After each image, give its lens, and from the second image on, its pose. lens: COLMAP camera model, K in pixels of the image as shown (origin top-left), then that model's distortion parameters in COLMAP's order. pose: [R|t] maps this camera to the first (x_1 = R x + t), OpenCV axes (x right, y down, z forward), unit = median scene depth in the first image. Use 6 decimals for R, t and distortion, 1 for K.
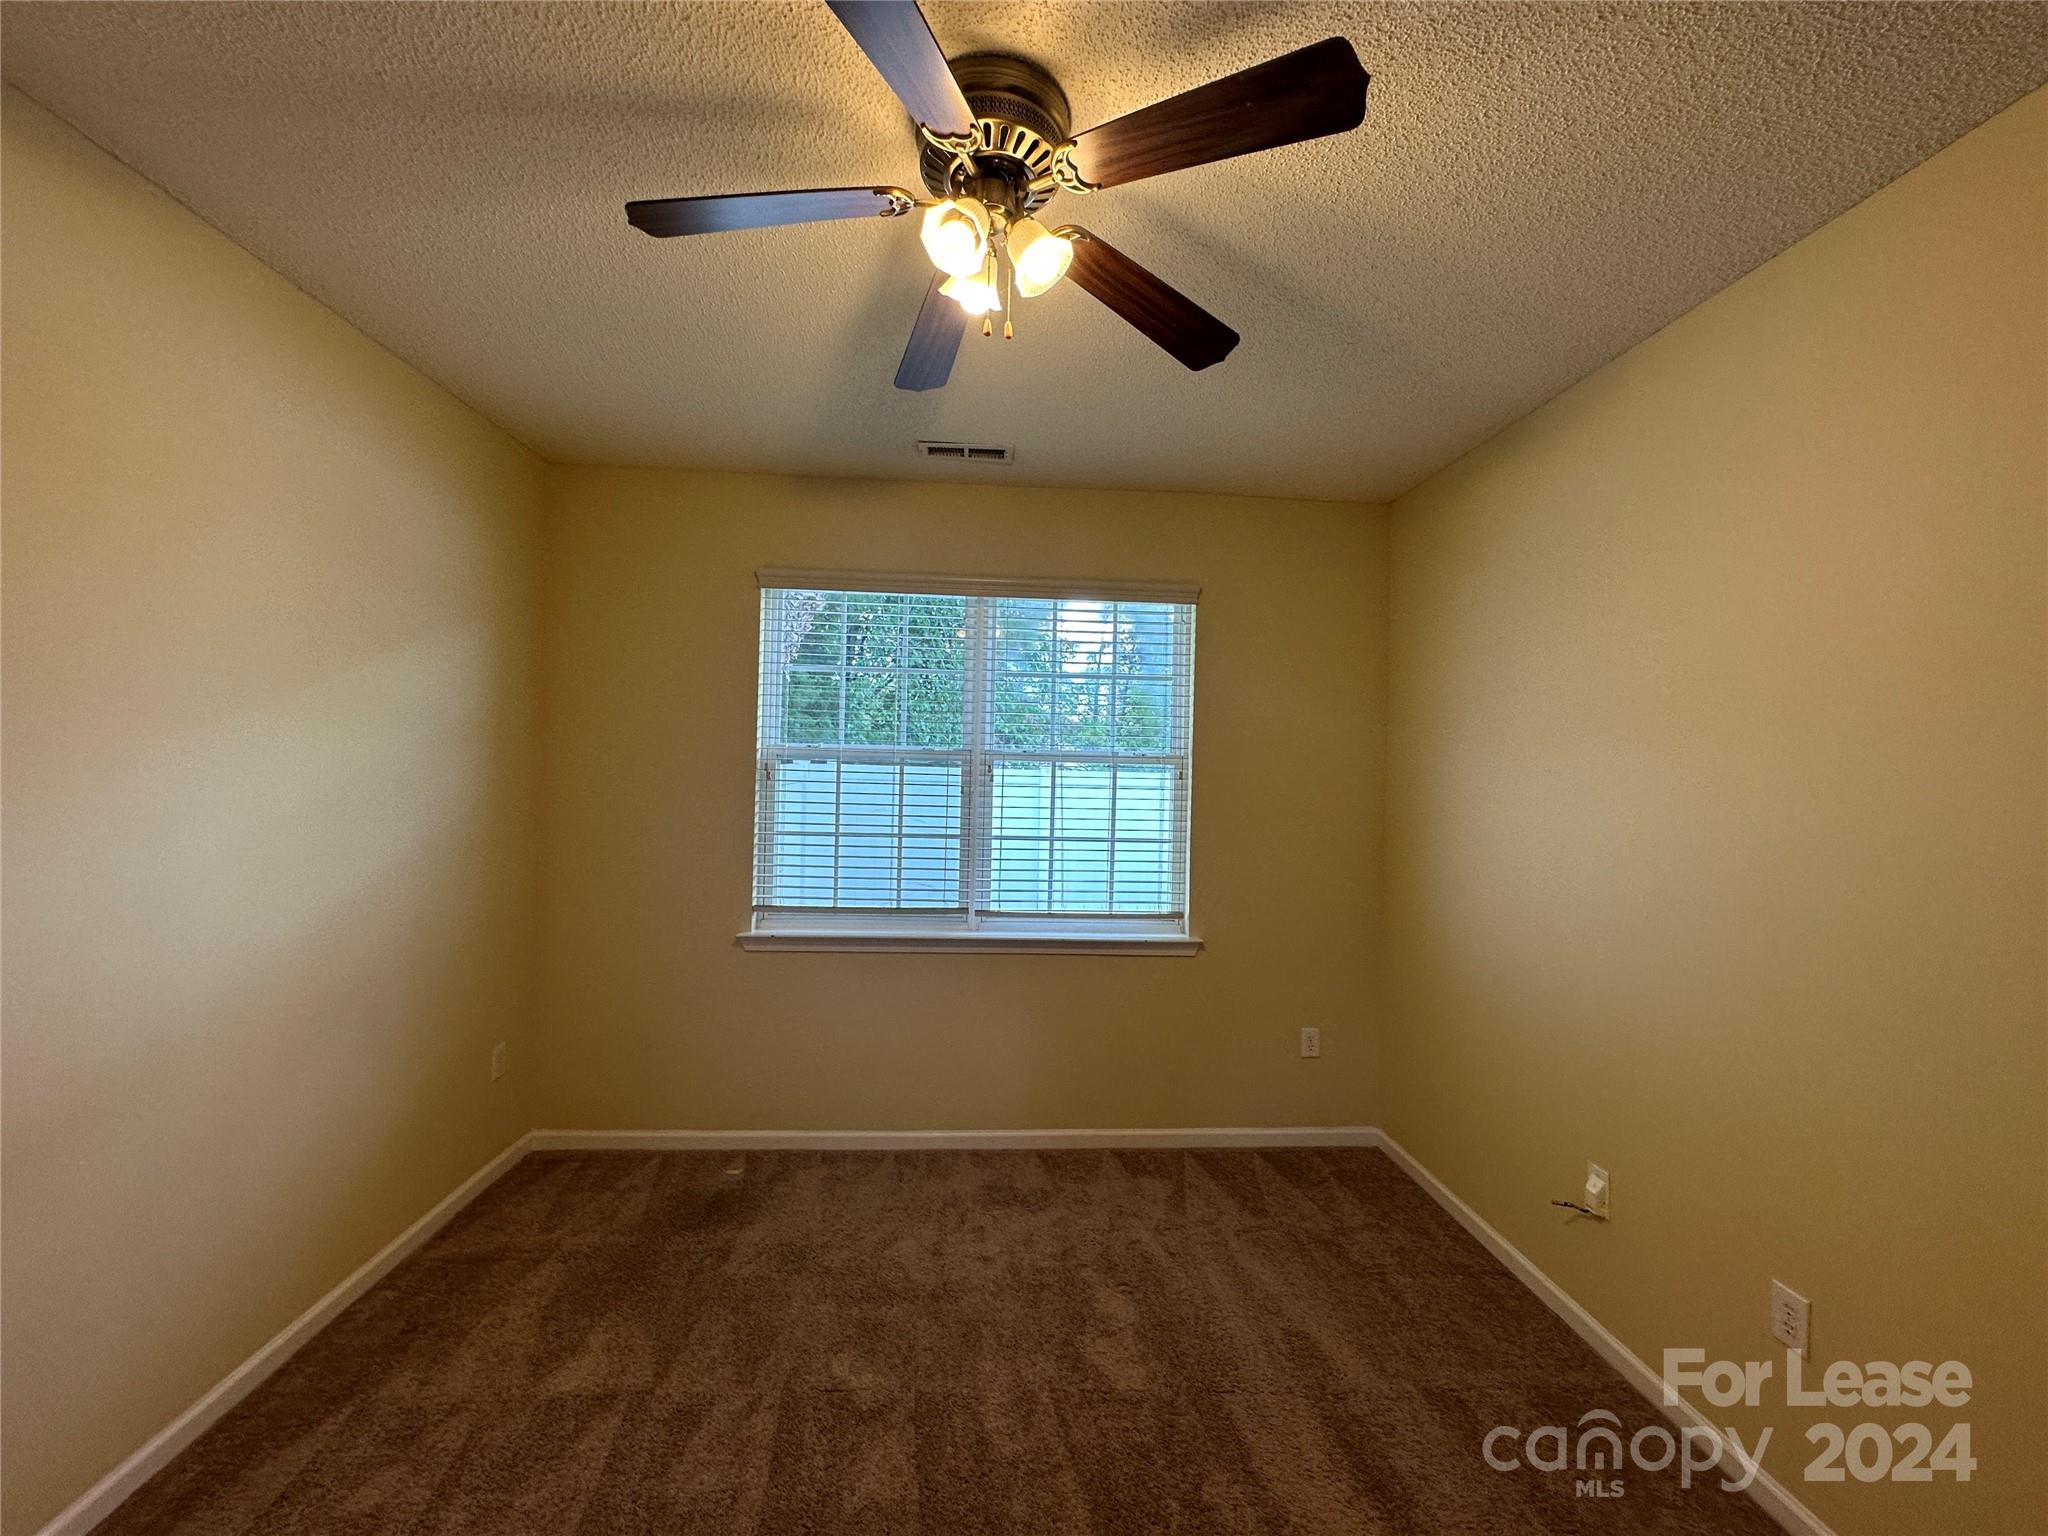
lens RADIAL K [[819.1, 0, 1021.6], [0, 819.1, 764.3], [0, 0, 1]] dist [-0.004471, 0.001084]
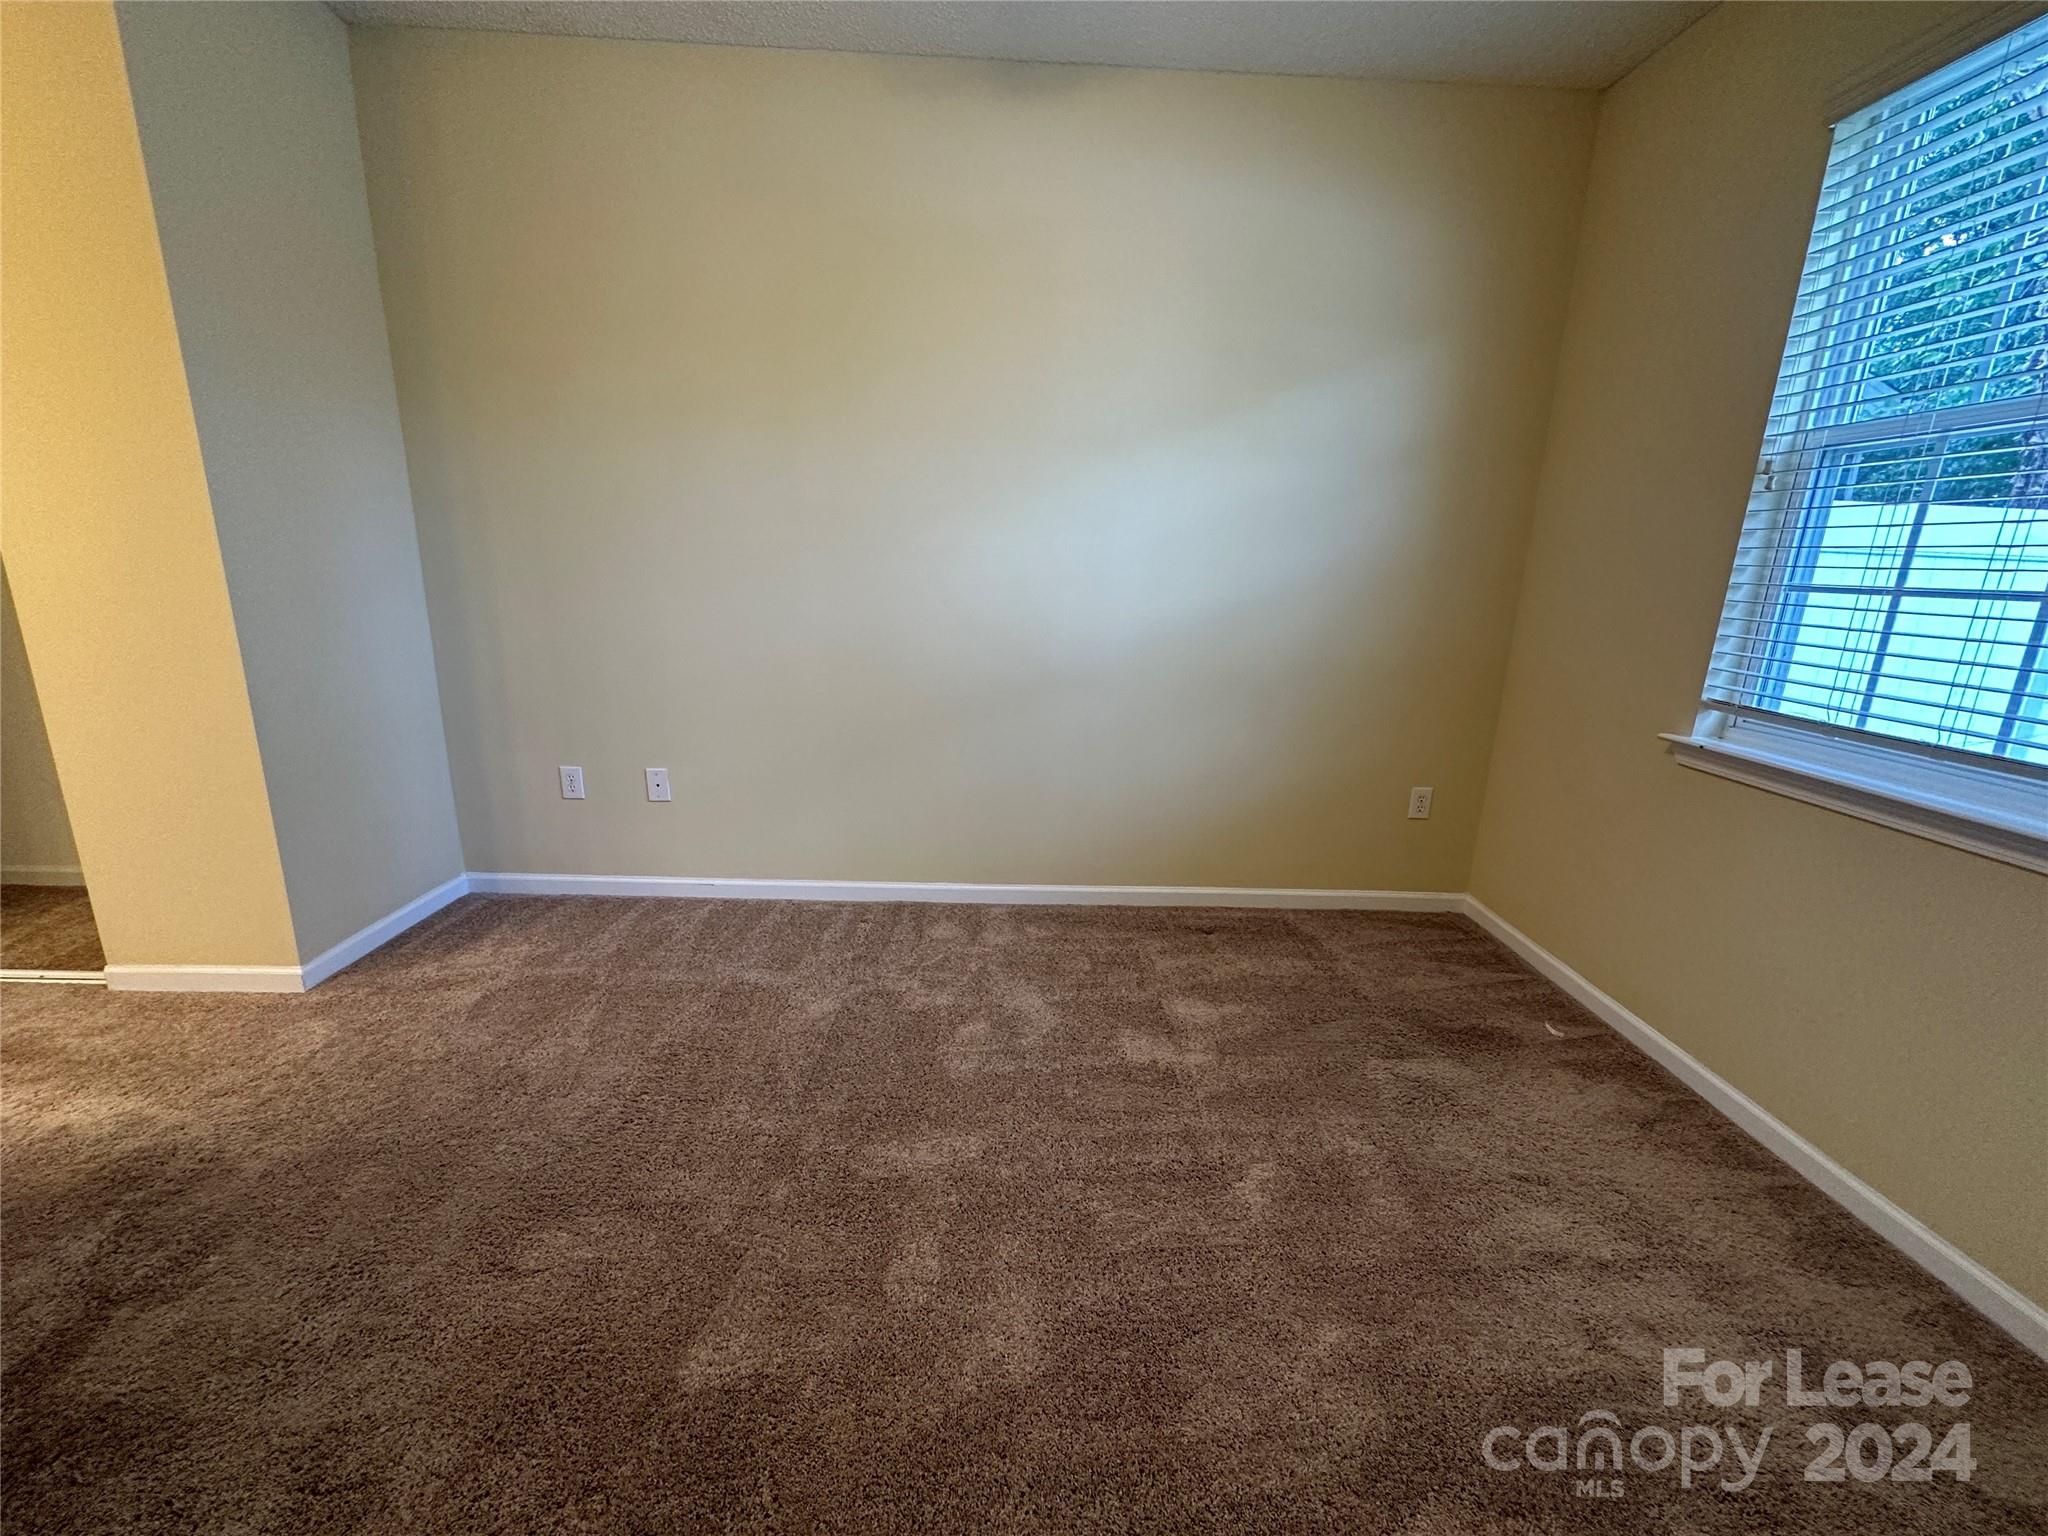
lens RADIAL K [[819.1, 0, 1011.2], [0, 819.1, 762.9], [0, 0, 1]] dist [-0.004471, 0.001084]
pose [[-0.051897, 0.218923, -0.974361, 0.375883], [-0.017227, 0.975334, 0.220059, 0.102083], [0.998504, 0.028206, -0.046846, 0.549427]]
